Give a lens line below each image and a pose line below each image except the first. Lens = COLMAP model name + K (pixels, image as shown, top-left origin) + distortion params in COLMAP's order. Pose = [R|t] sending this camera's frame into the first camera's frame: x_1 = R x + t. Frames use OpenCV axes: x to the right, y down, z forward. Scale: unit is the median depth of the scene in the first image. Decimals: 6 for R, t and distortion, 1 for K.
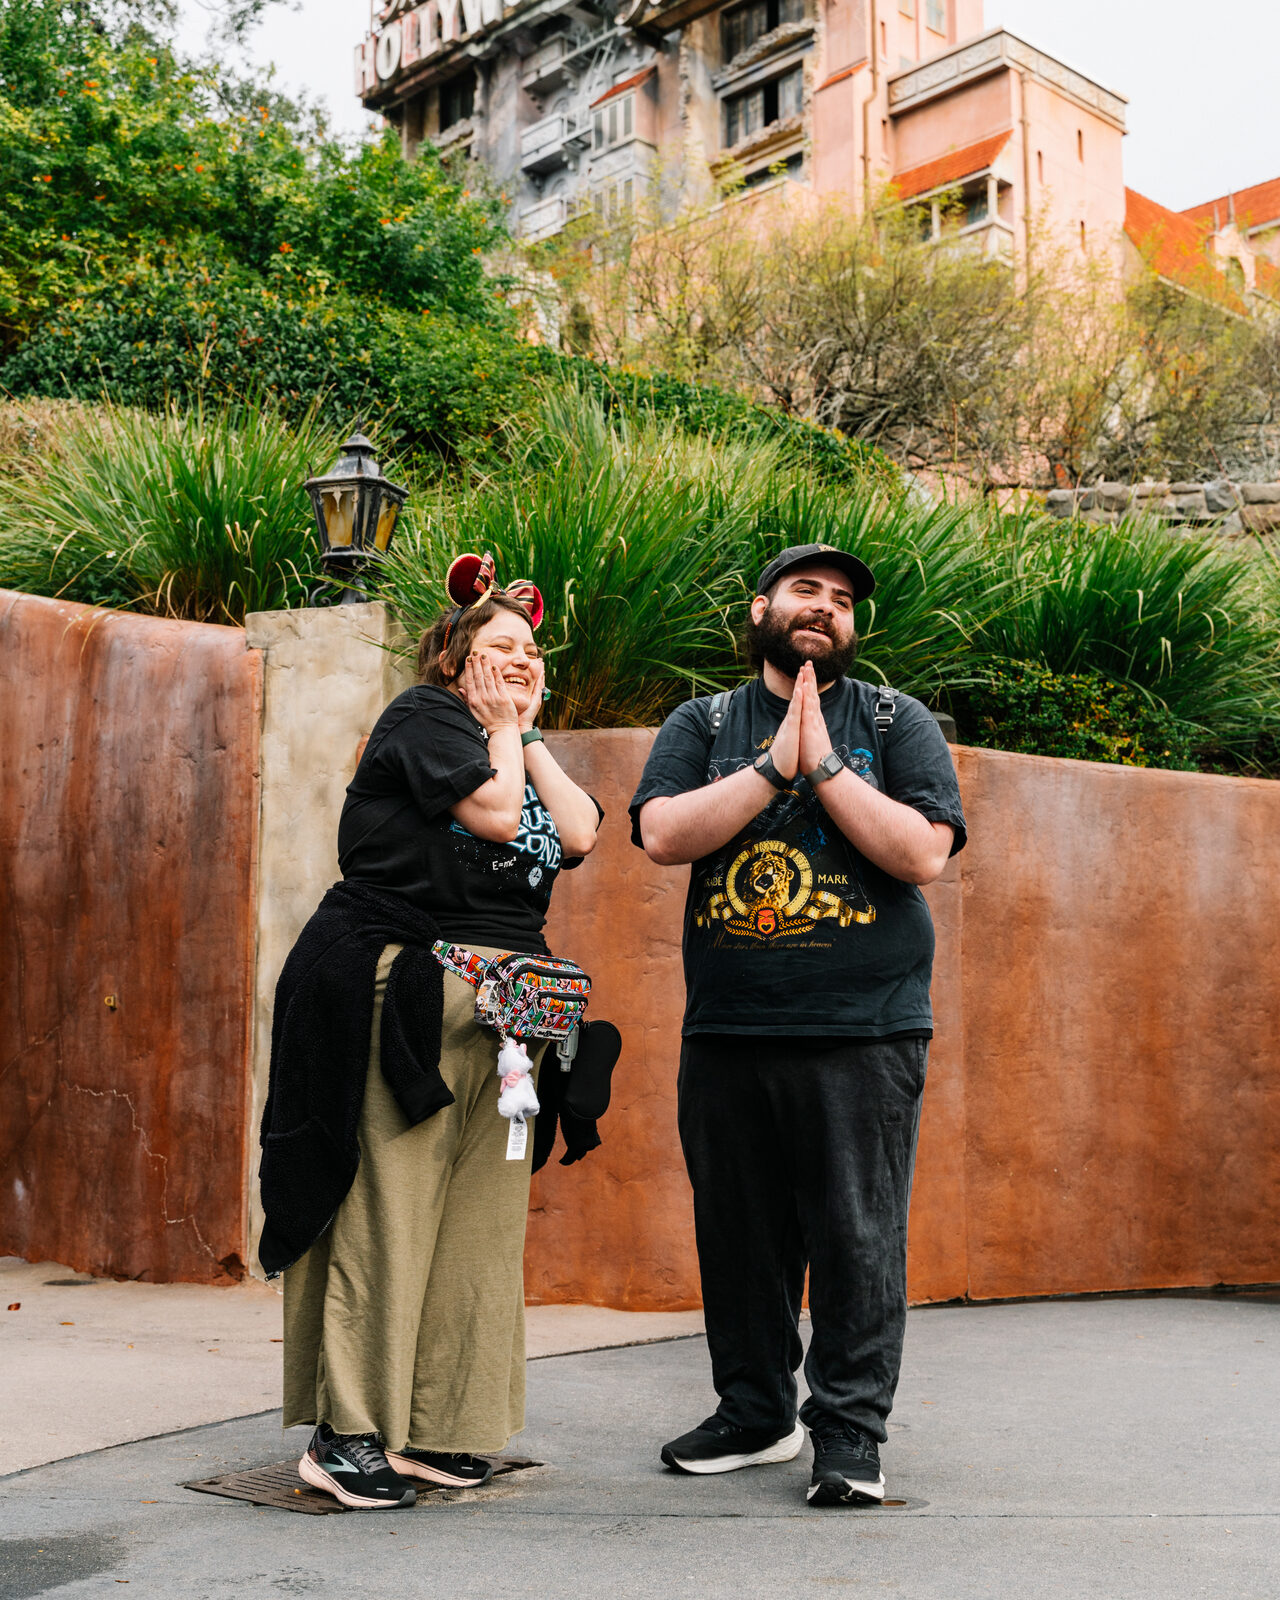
lens RADIAL K [[2127.9, 0, 617.6], [0, 2127.9, 828.1], [0, 0, 1]] dist [-0.006543, 0.000000]
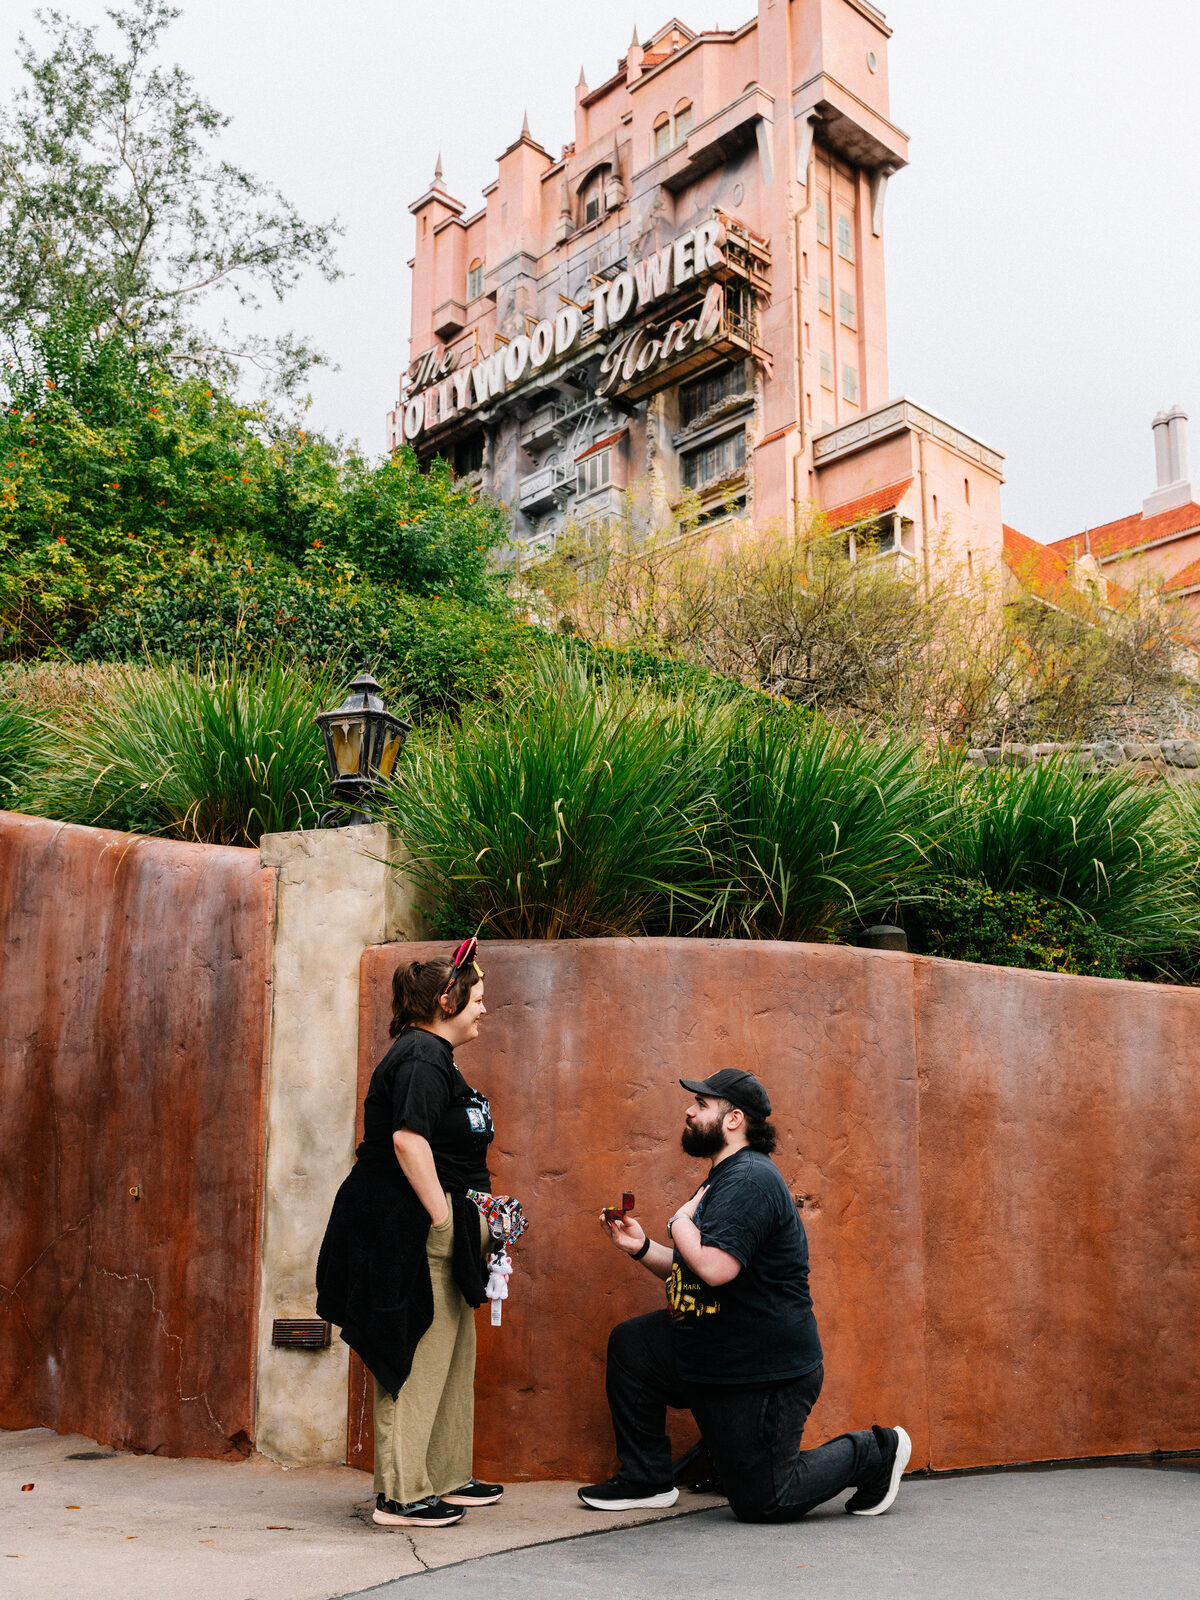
lens RADIAL K [[1713.3, 0, 621.5], [0, 1713.3, 948.8], [0, 0, 1]] dist [-0.003387, 0.000000]
pose [[0.999902, -0.001518, 0.013926, -0.000935], [0.002246, 0.998625, -0.052377, 0.002014], [-0.013827, 0.052403, 0.998530, 0.059540]]
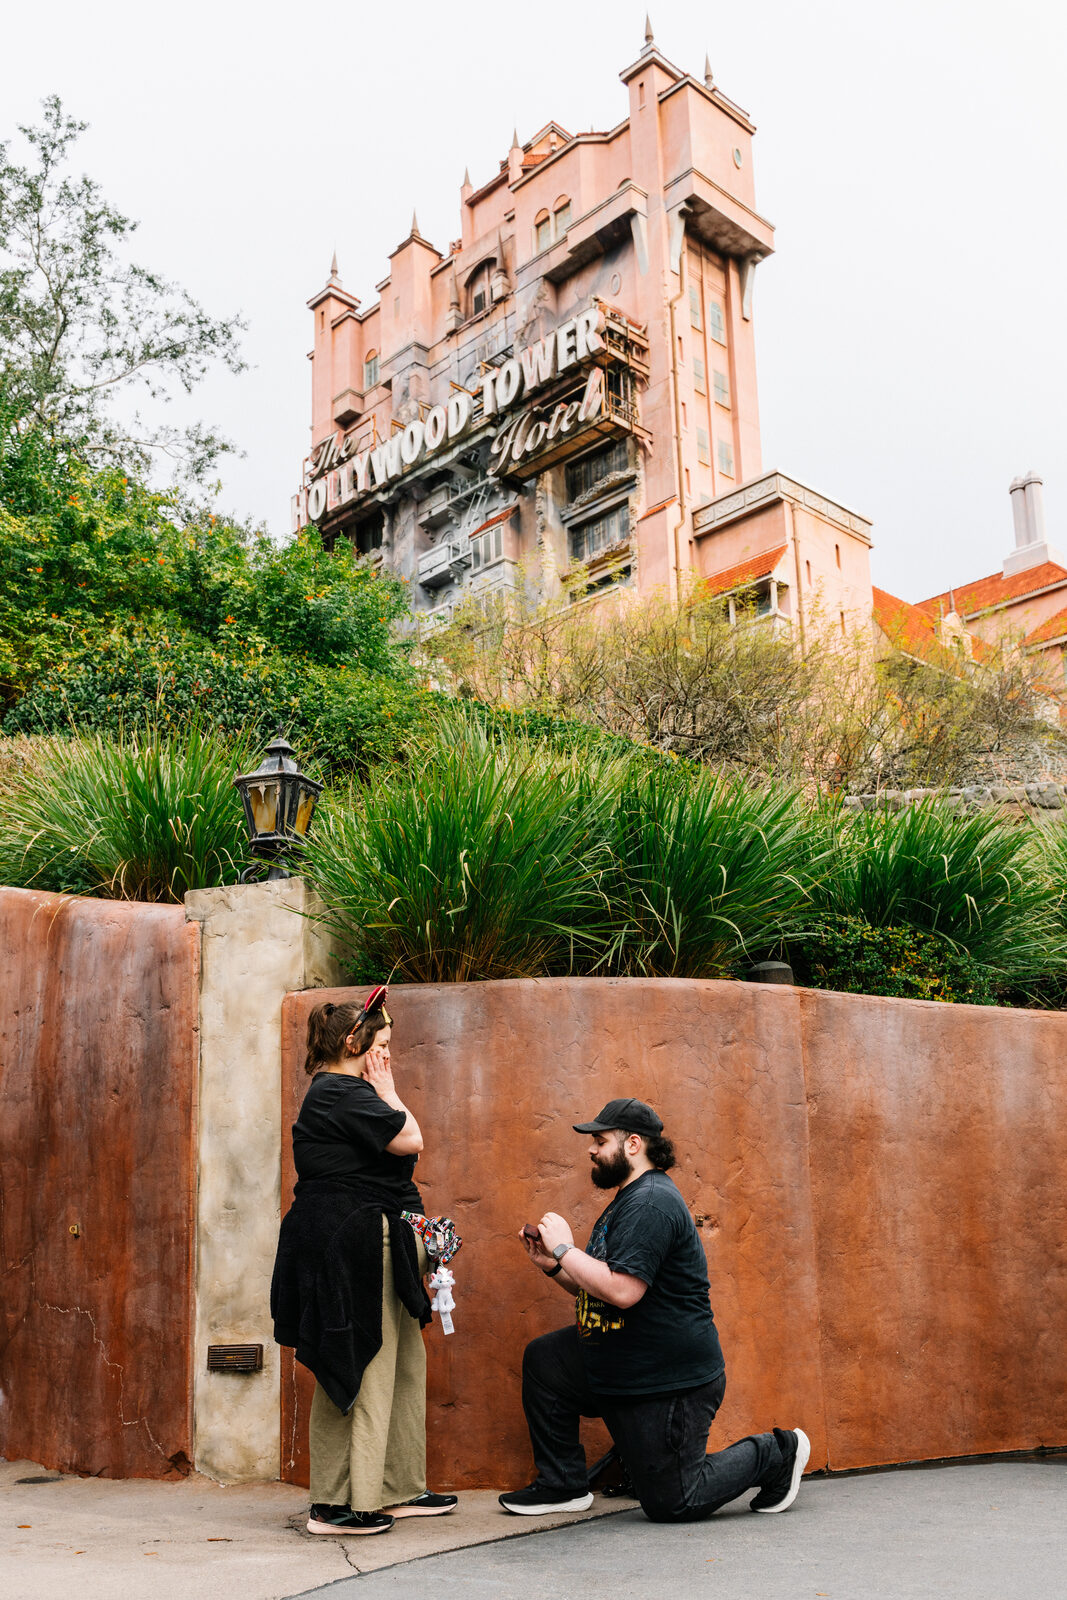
lens RADIAL K [[1614.6, 0, 535.8], [0, 1614.6, 977.0], [0, 0, 1]] dist [-0.001965, 0.000000]
pose [[0.999398, -0.027714, 0.020871, -0.001243], [0.028978, 0.997599, -0.062900, 0.003516], [-0.019078, 0.063467, 0.997802, 0.057081]]
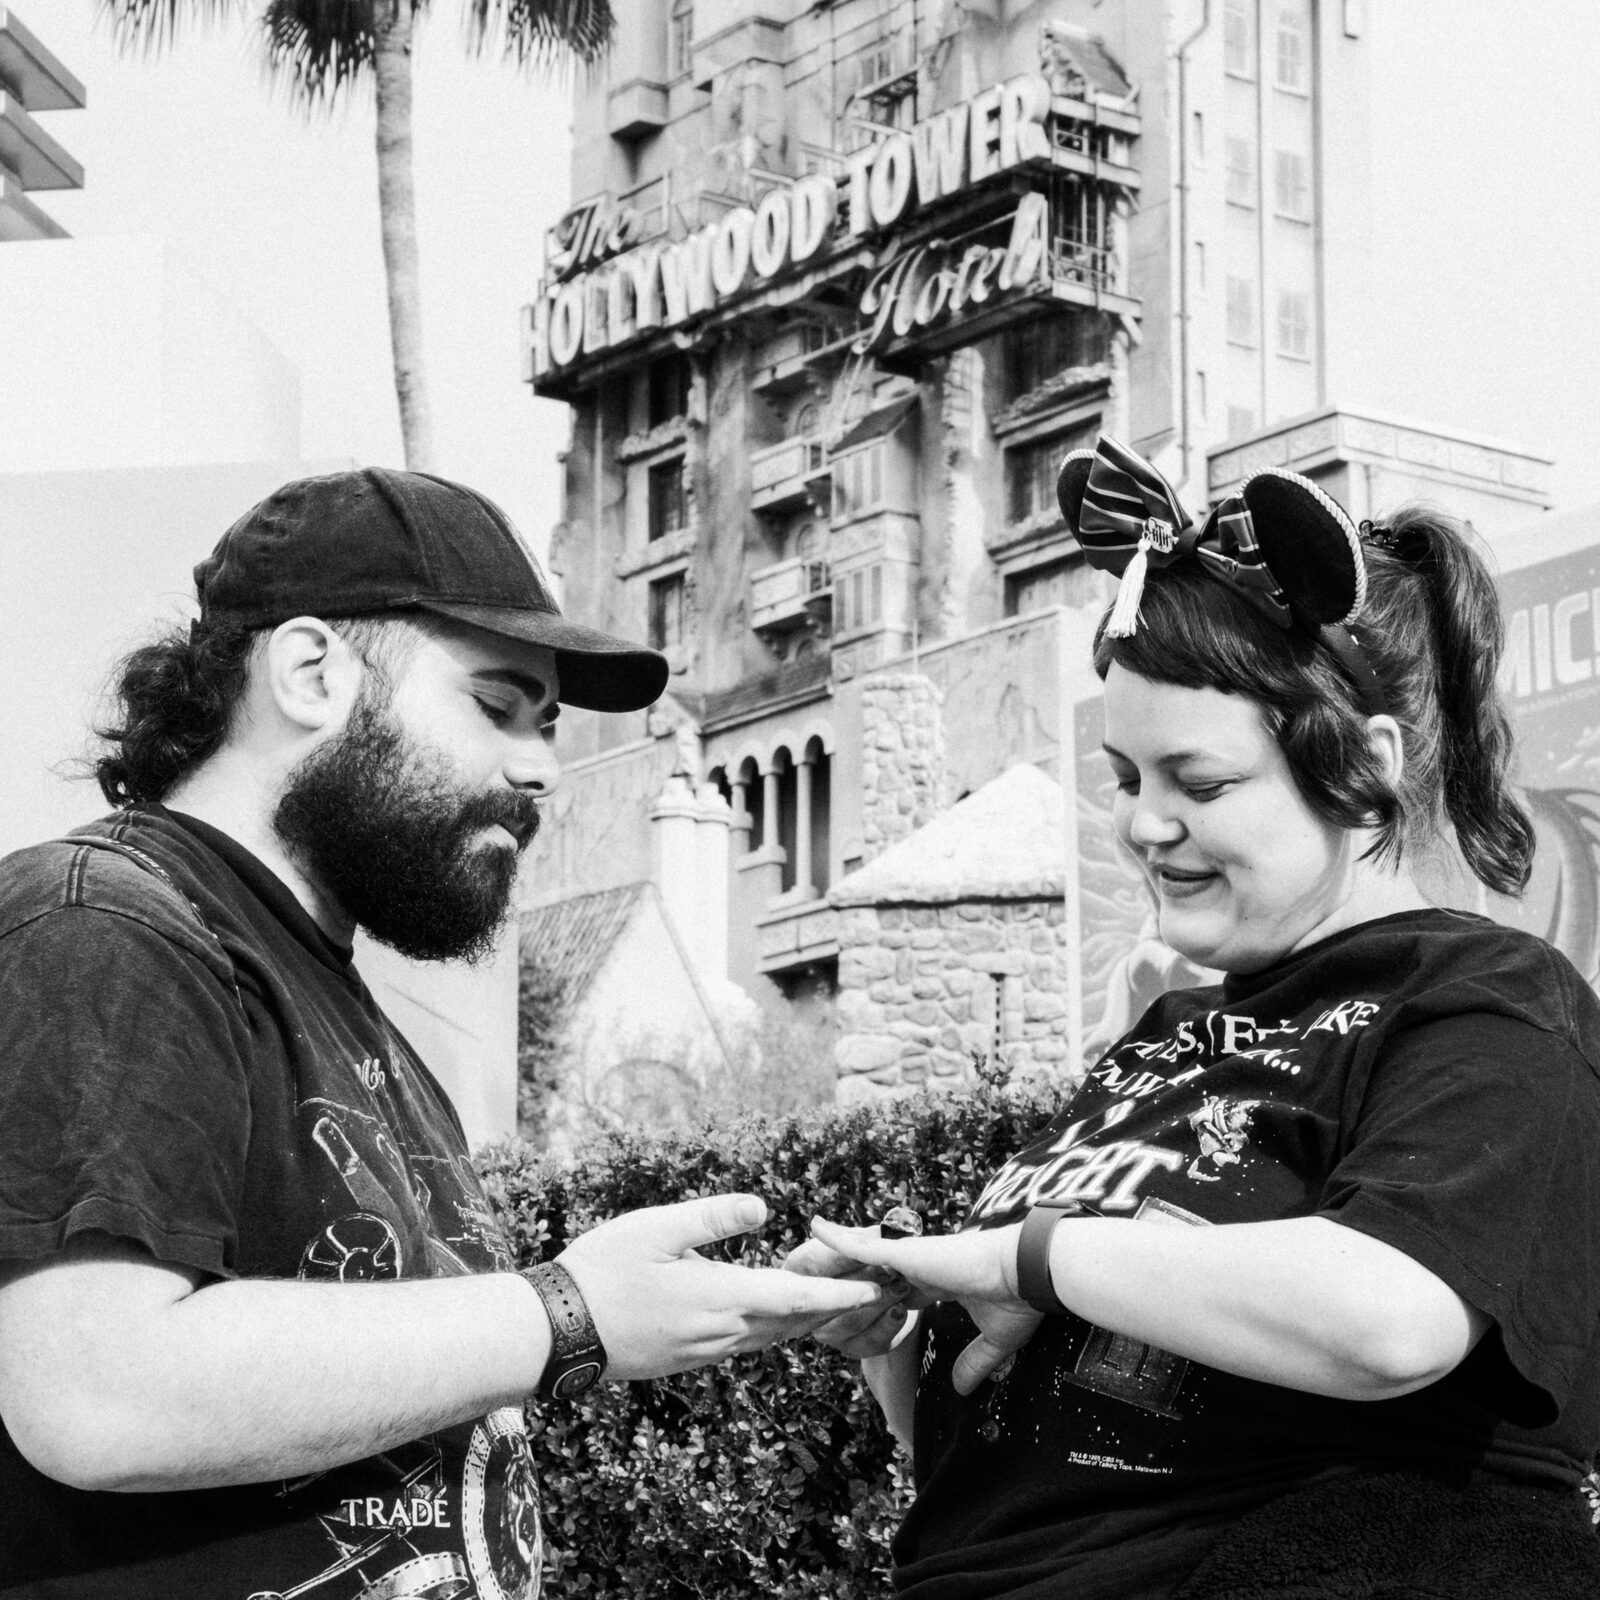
lens RADIAL K [[4423.7, 0, 808.7], [0, 4423.7, 801.0], [0, 0, 1]] dist [0.117921, 0.000000]
pose [[0.994091, -0.032383, -0.103611, 0.861215], [0.020437, 0.993231, -0.114344, -0.390923], [0.106613, 0.111551, 0.988023, -2.904896]]
